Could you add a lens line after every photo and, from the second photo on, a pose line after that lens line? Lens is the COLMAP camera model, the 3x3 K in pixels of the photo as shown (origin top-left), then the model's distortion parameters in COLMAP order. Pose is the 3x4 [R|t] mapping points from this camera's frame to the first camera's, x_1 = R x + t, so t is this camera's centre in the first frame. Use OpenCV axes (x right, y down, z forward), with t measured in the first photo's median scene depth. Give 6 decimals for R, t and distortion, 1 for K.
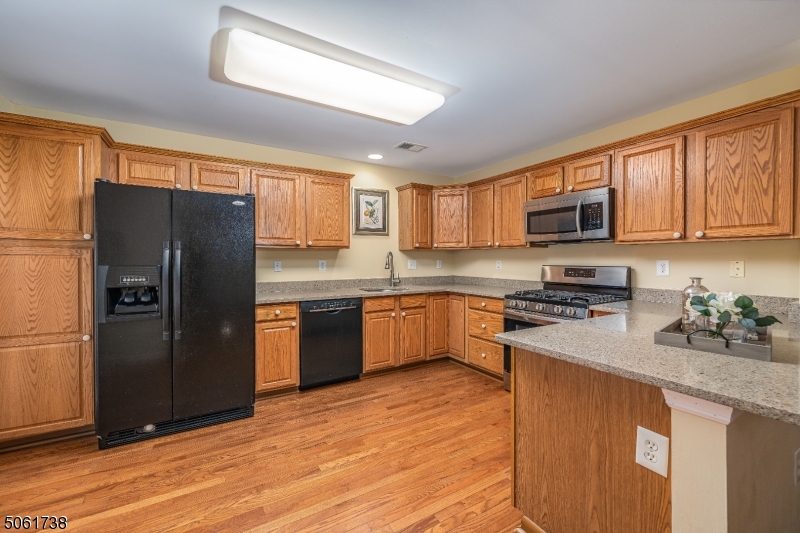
lens RADIAL K [[327.5, 0, 402.7], [0, 327.5, 262.5], [0, 0, 1]] dist [-0.002768, 0.000973]
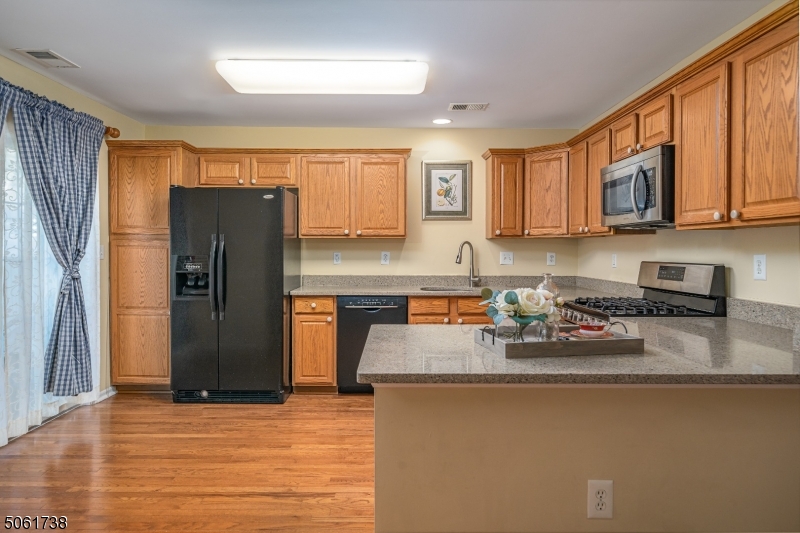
lens RADIAL K [[542.8, 0, 398.4], [0, 542.8, 264.0], [0, 0, 1]] dist [0.001292, 0.004334]
pose [[0.840217, 0.017894, -0.541956, 0.698826], [-0.010015, 0.999797, 0.017484, 0.000241], [0.542158, -0.009262, 0.840225, -0.207919]]
